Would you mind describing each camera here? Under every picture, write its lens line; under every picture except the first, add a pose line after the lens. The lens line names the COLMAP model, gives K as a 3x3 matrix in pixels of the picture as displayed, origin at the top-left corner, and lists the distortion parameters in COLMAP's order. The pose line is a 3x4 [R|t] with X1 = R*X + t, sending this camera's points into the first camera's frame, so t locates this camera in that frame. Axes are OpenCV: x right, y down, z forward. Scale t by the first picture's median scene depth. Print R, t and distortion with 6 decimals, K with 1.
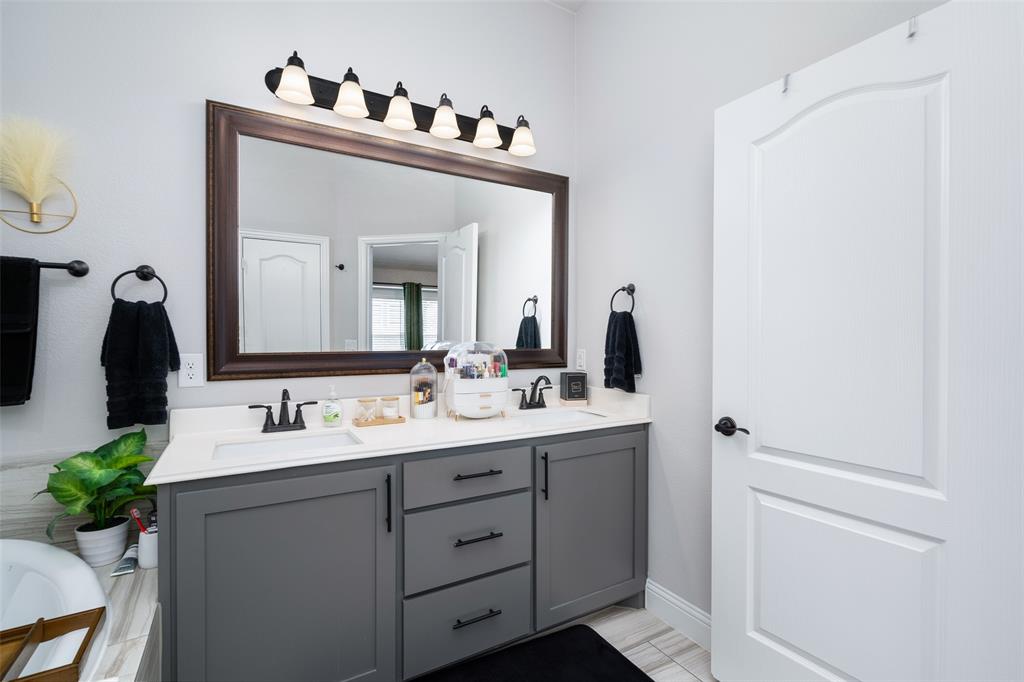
lens RADIAL K [[481.2, 0, 512.5], [0, 481.2, 338.4], [0, 0, 1]] dist [-0.002842, 0.000166]
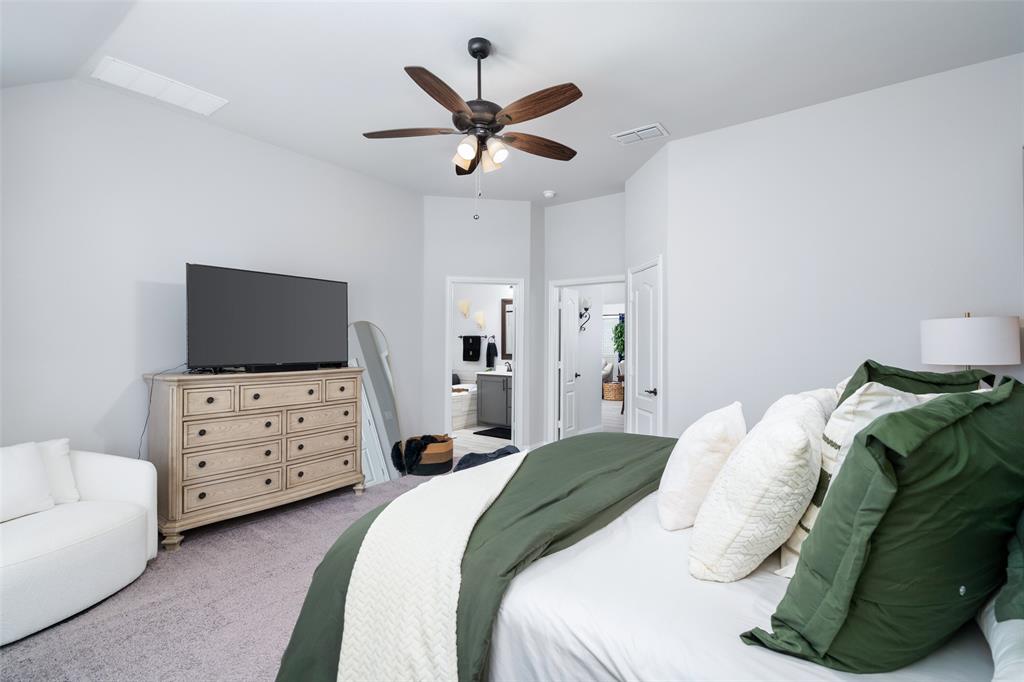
lens RADIAL K [[471.9, 0, 514.3], [0, 471.9, 339.1], [0, 0, 1]] dist [-0.000587, 0.000292]
pose [[0.383466, -0.002352, -0.923552, 3.525542], [-0.001598, 0.999994, -0.003210, -0.091745], [0.923553, 0.002707, 0.383460, -0.613881]]
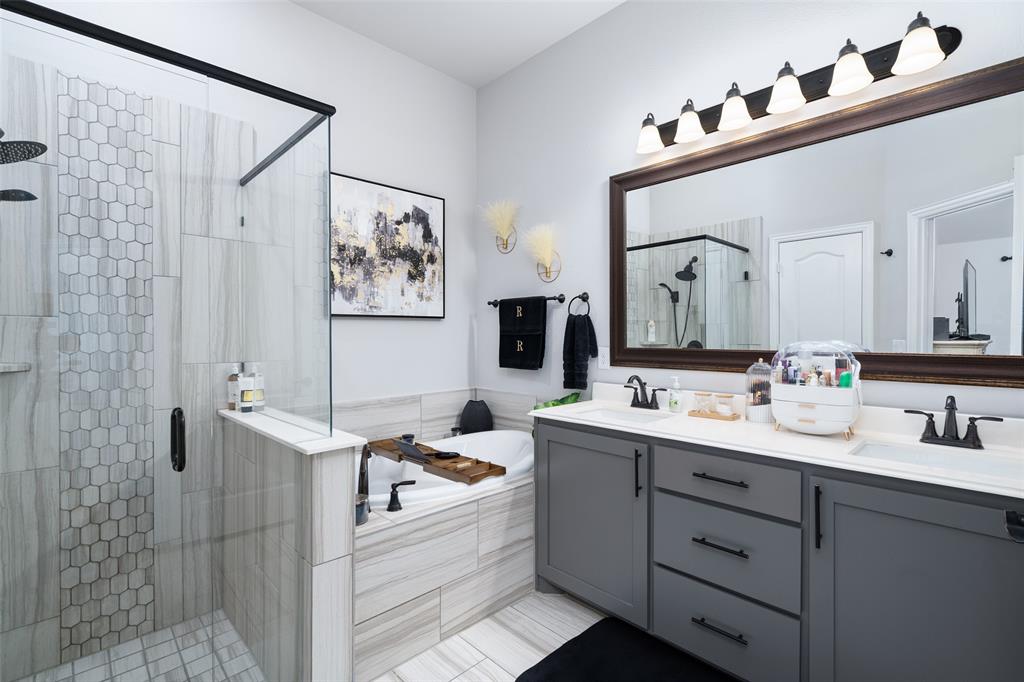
lens RADIAL K [[467.4, 0, 513.5], [0, 467.4, 339.7], [0, 0, 1]] dist [-0.002025, 0.000668]
pose [[0.242955, 0.007816, -0.970006, 0.674822], [0.001635, 0.999963, 0.008467, -0.004555], [0.970036, -0.003644, 0.242933, 0.349775]]
